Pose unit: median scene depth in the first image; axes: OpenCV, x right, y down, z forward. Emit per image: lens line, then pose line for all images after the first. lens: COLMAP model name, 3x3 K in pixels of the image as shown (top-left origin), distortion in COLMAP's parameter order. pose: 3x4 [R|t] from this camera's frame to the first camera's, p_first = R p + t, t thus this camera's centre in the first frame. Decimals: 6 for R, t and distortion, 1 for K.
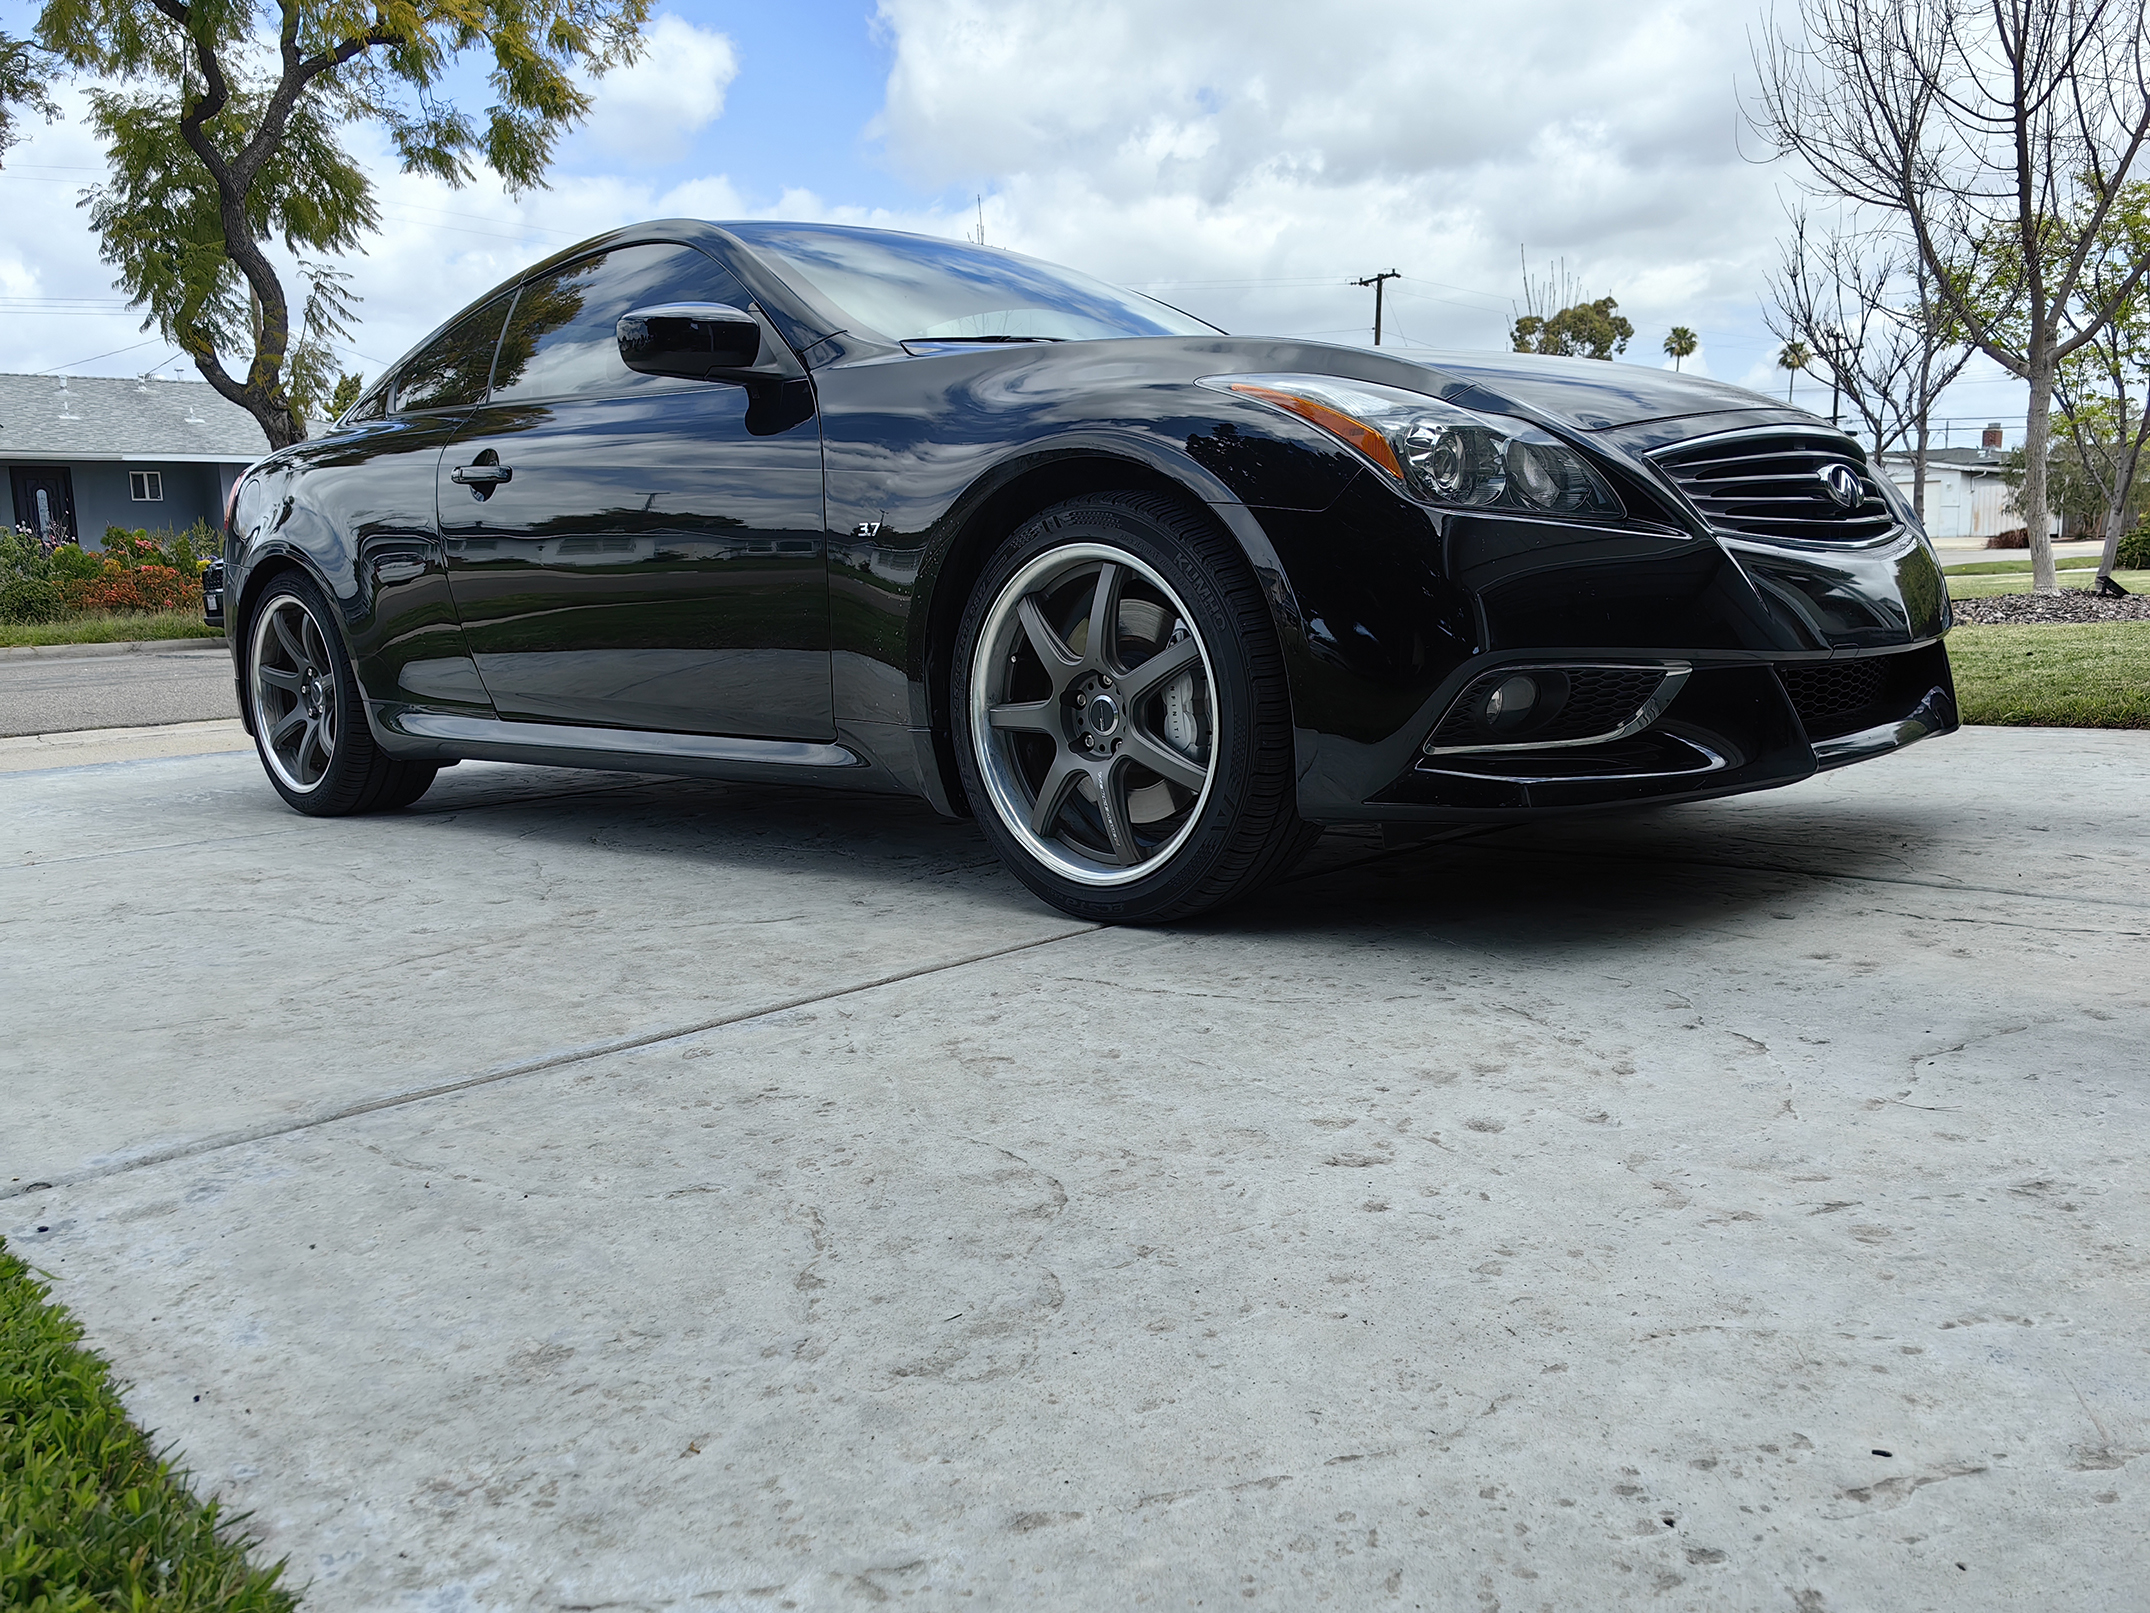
lens RADIAL K [[1704.6, 0, 1078.9], [0, 1704.6, 806.8], [0, 0, 1]] dist [0.033480, -0.051275]
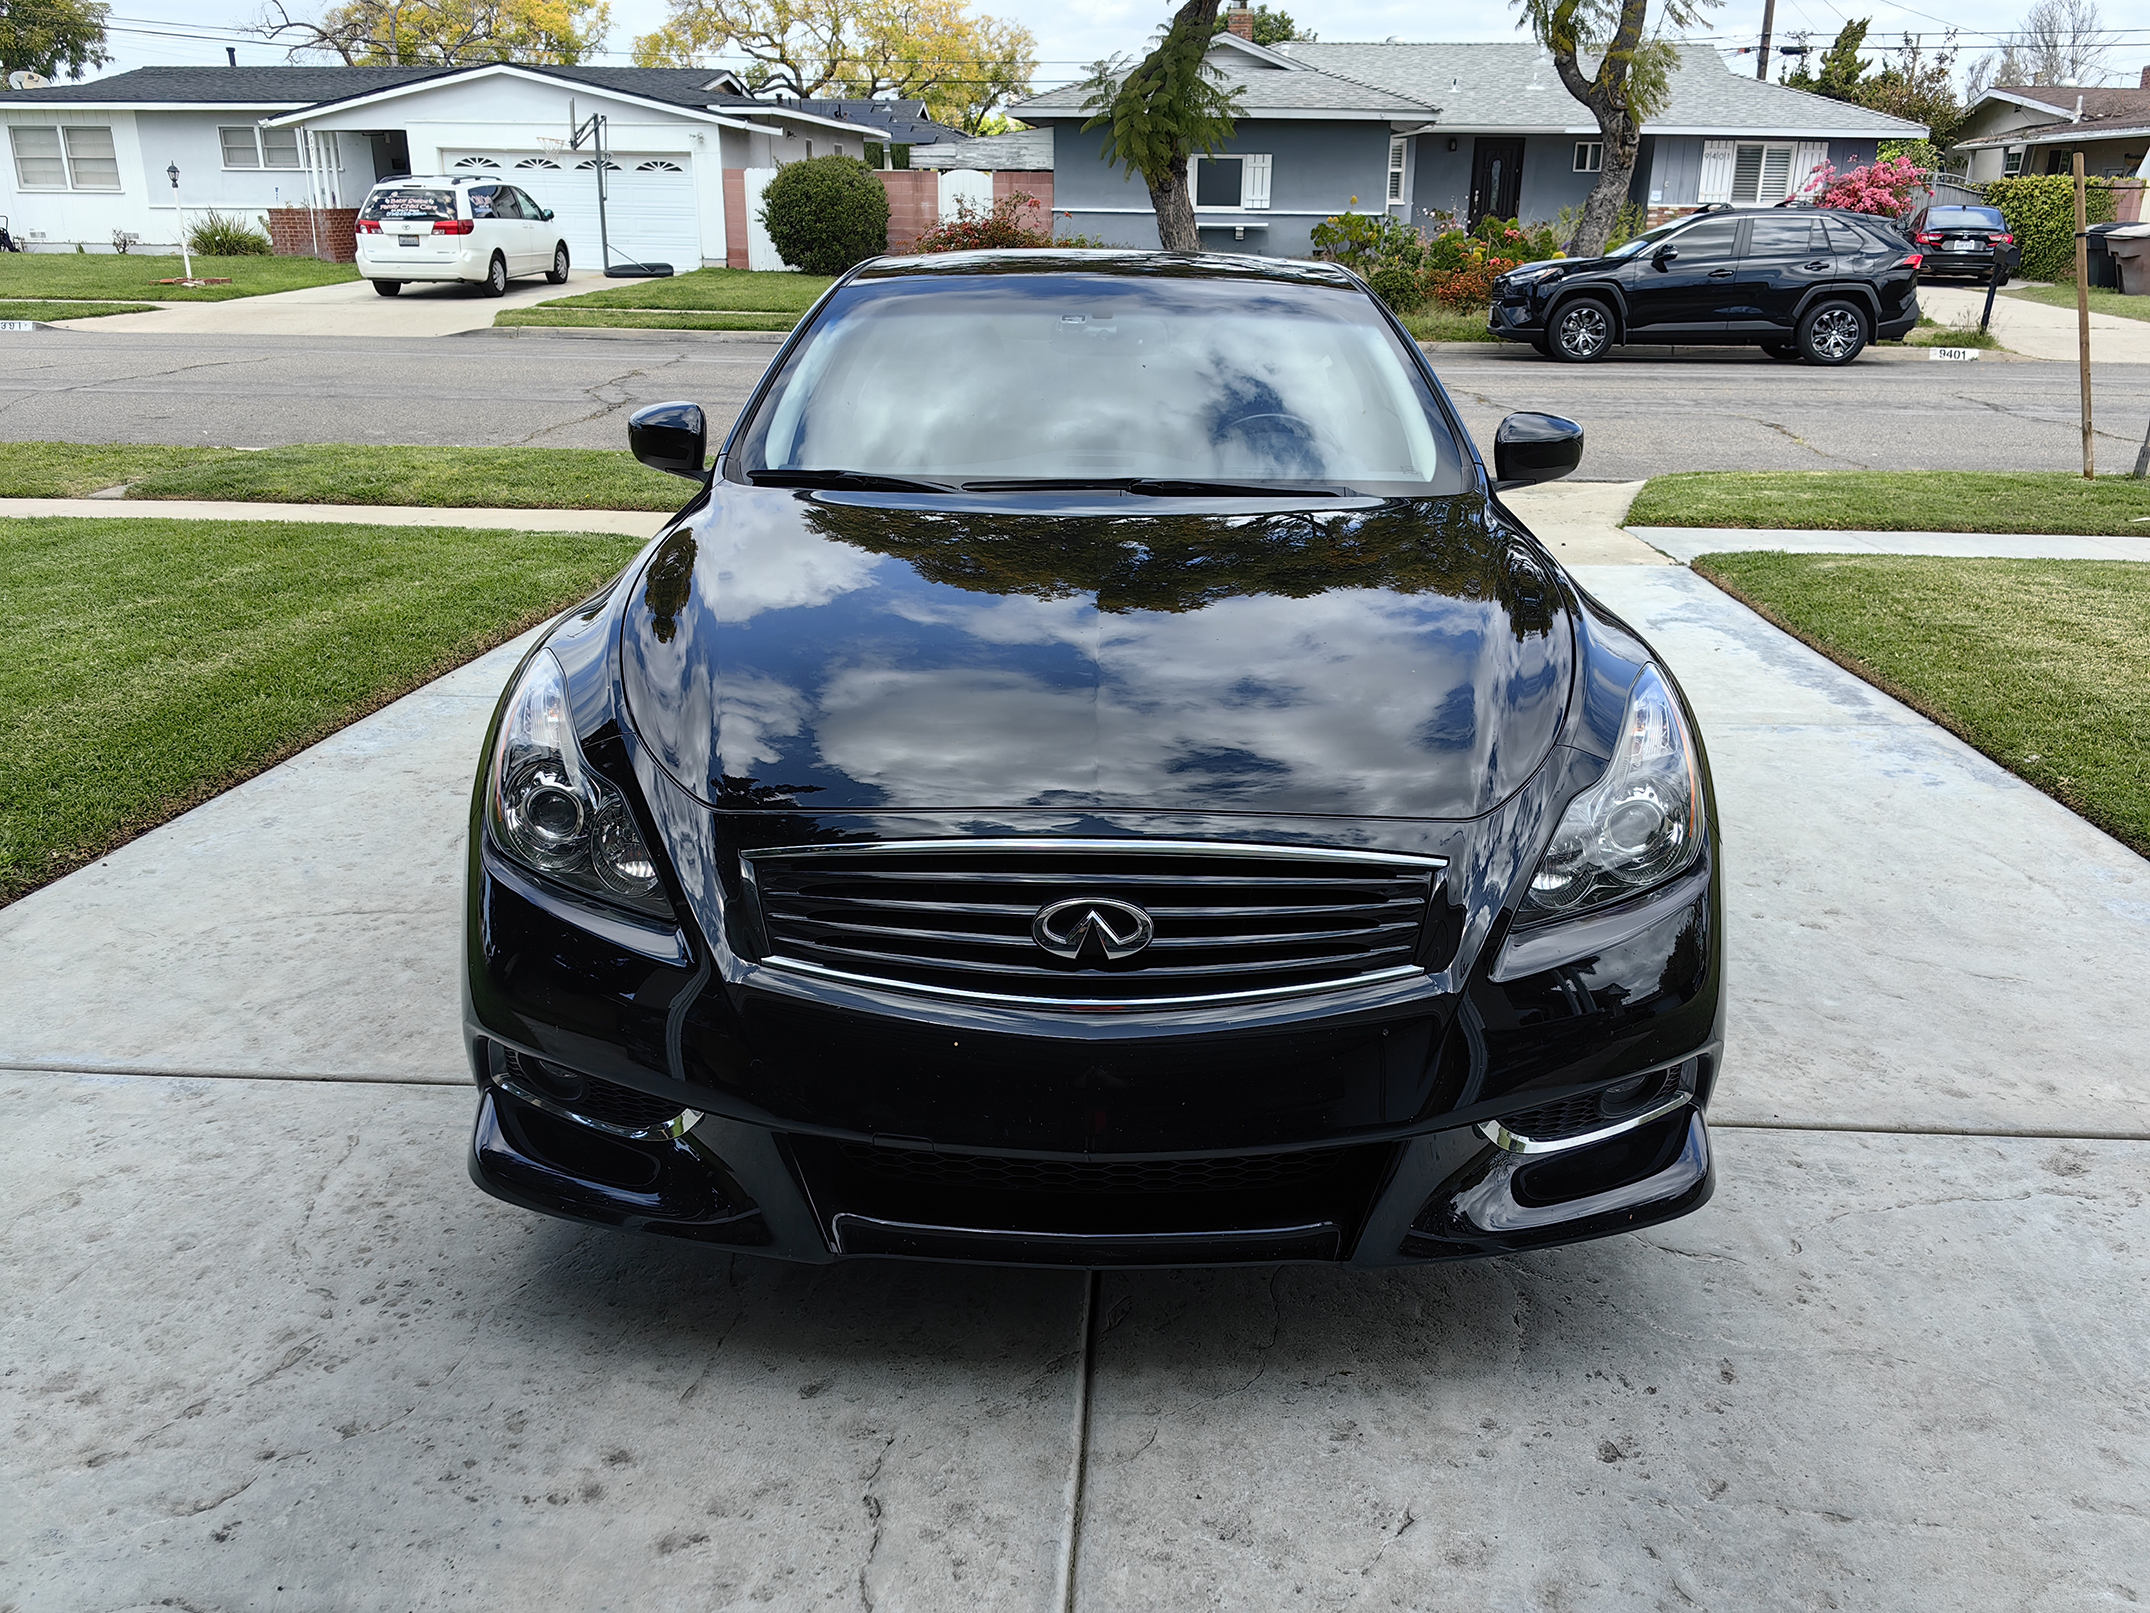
lens RADIAL K [[1704.6, 0, 1079.7], [0, 1704.6, 810.3], [0, 0, 1]] dist [0.033480, -0.051275]
pose [[0.668152, 0.281489, -0.688721, 0.191076], [-0.136443, 0.956328, 0.258496, -0.087219], [0.731407, -0.078744, 0.677380, 0.098216]]
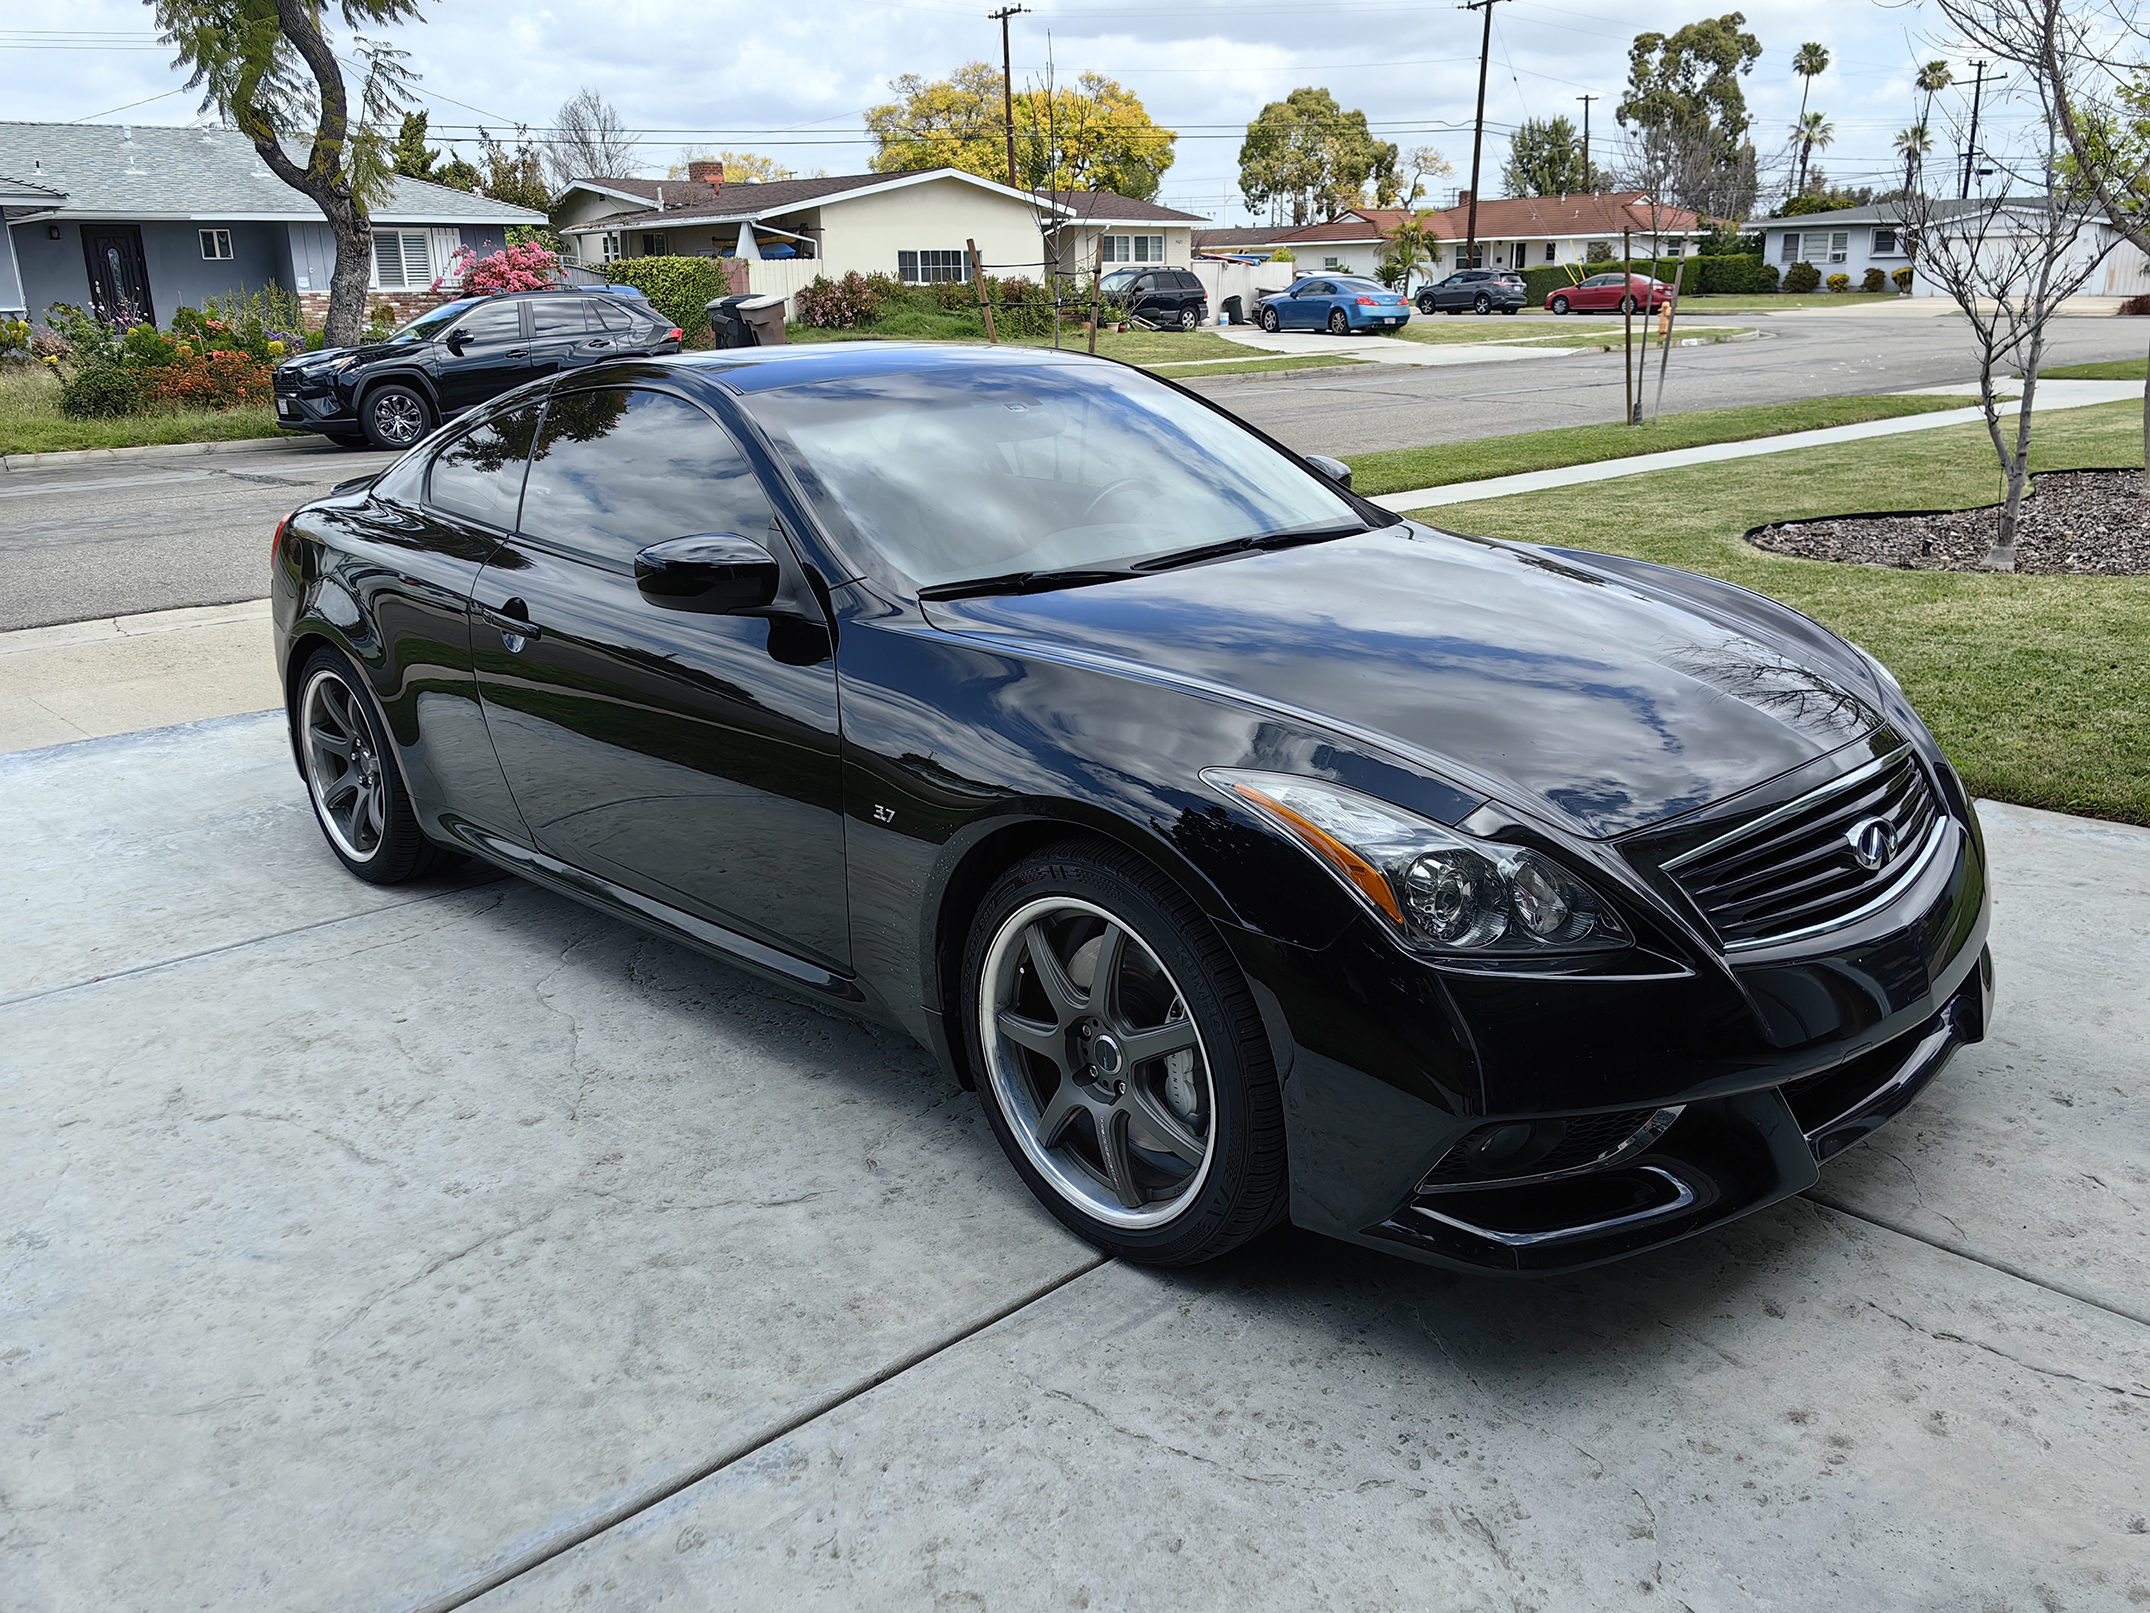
lens RADIAL K [[1704.6, 0, 1081.4], [0, 1704.6, 777.3], [0, 0, 1]] dist [0.033480, -0.051275]
pose [[0.998852, 0.022603, -0.042234, 0.007556], [-0.016536, 0.990175, 0.138855, -0.070898], [0.044958, -0.137997, 0.989412, 0.004978]]
